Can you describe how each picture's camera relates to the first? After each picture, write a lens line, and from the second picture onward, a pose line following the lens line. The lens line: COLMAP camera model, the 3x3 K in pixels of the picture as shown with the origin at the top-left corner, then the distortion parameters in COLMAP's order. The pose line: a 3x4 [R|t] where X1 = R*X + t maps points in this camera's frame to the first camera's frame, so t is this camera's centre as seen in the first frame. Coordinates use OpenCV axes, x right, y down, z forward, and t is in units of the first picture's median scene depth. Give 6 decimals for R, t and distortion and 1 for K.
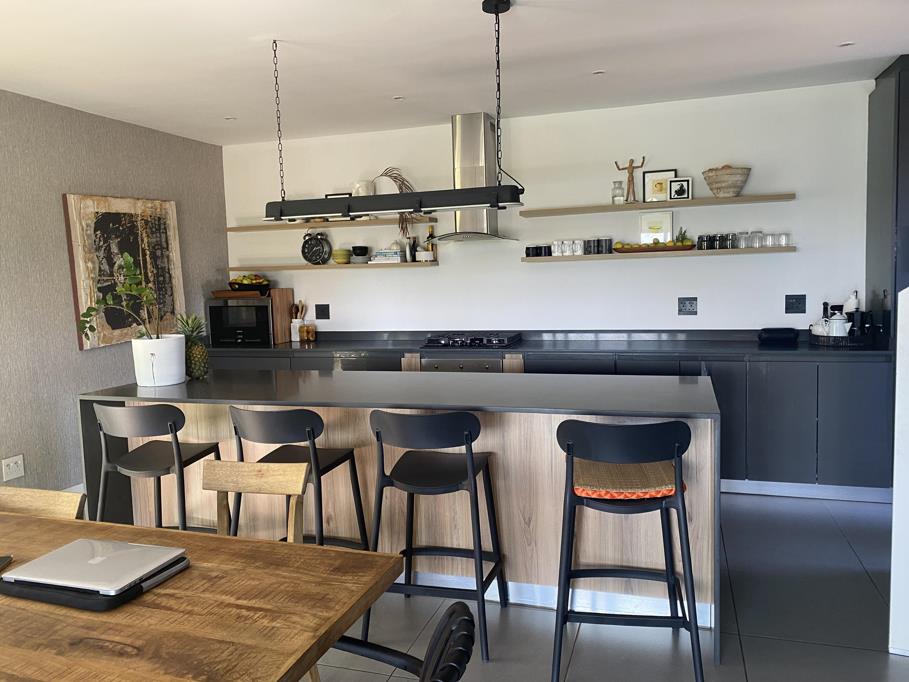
lens RADIAL K [[688.9, 0, 450.7], [0, 688.9, 341.7], [0, 0, 1]] dist [0.014638, 0.000766]
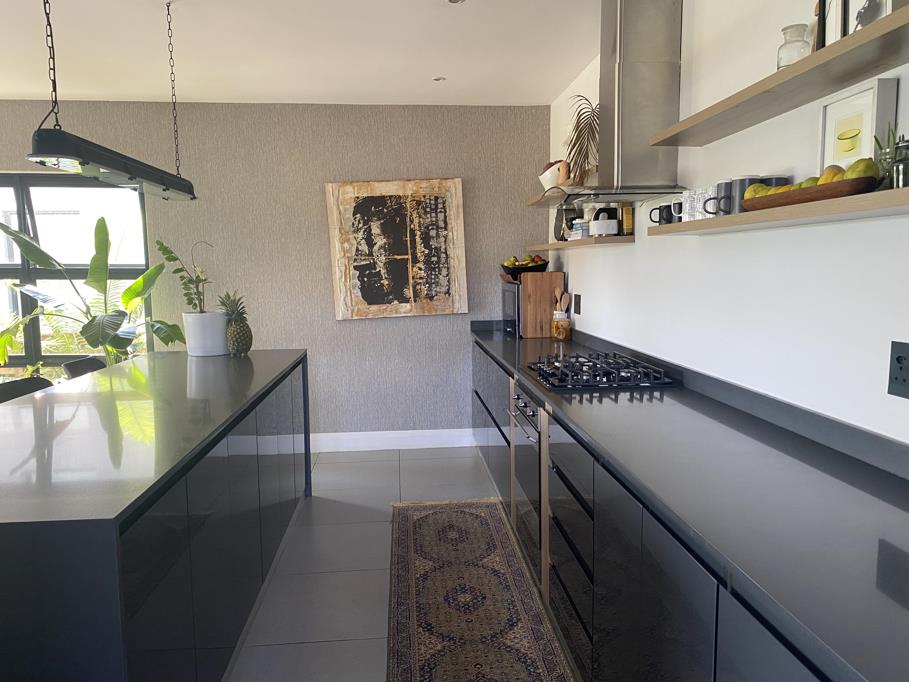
lens RADIAL K [[685.7, 0, 454.5], [0, 685.7, 341.0], [0, 0, 1]] dist [0.182738, -0.287233]
pose [[0.392429, 0.124259, -0.911350, 0.556246], [-0.093969, 0.991064, 0.094664, -0.075486], [0.914970, 0.048489, 0.400599, 0.678745]]
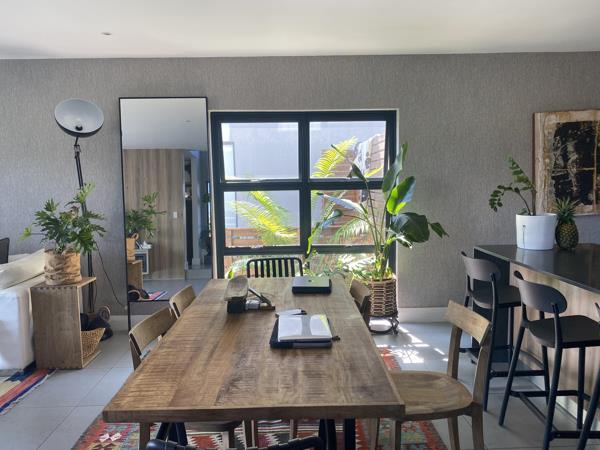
lens RADIAL K [[454.7, 0, 297.5], [0, 454.7, 225.5], [0, 0, 1]] dist [0.014638, 0.000766]
pose [[0.343041, 0.118427, -0.931825, 0.193327], [-0.084452, 0.991891, 0.094970, -0.021951], [0.935516, 0.046116, 0.350261, 0.173793]]
